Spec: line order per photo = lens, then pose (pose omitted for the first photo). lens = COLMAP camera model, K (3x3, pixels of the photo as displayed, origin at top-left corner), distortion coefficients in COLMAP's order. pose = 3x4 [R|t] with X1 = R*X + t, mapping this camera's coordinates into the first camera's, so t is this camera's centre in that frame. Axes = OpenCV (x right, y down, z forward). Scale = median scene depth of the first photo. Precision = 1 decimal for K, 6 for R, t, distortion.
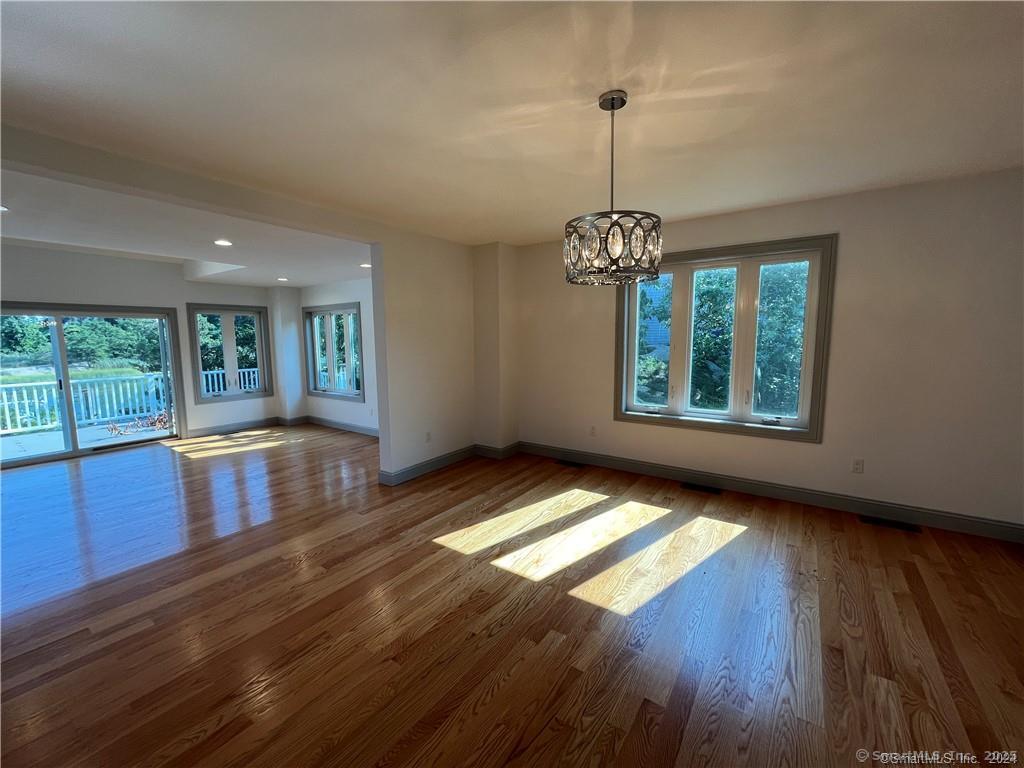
lens RADIAL K [[412.3, 0, 513.7], [0, 412.3, 379.2], [0, 0, 1]] dist [-0.003449, -0.000060]
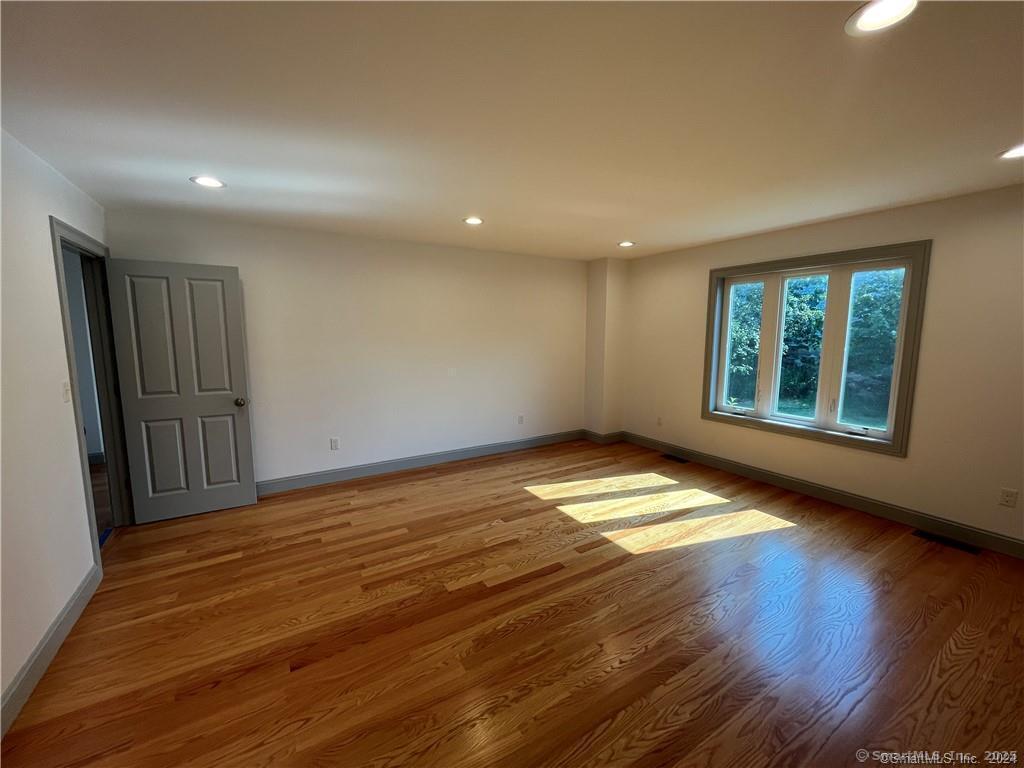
lens RADIAL K [[412.3, 0, 515.1], [0, 412.3, 393.1], [0, 0, 1]] dist [-0.003449, -0.000060]
pose [[0.915375, 0.072553, -0.396011, 0.255865], [-0.057195, 0.997086, 0.050471, 0.007292], [0.398519, -0.023550, 0.916858, -0.225768]]
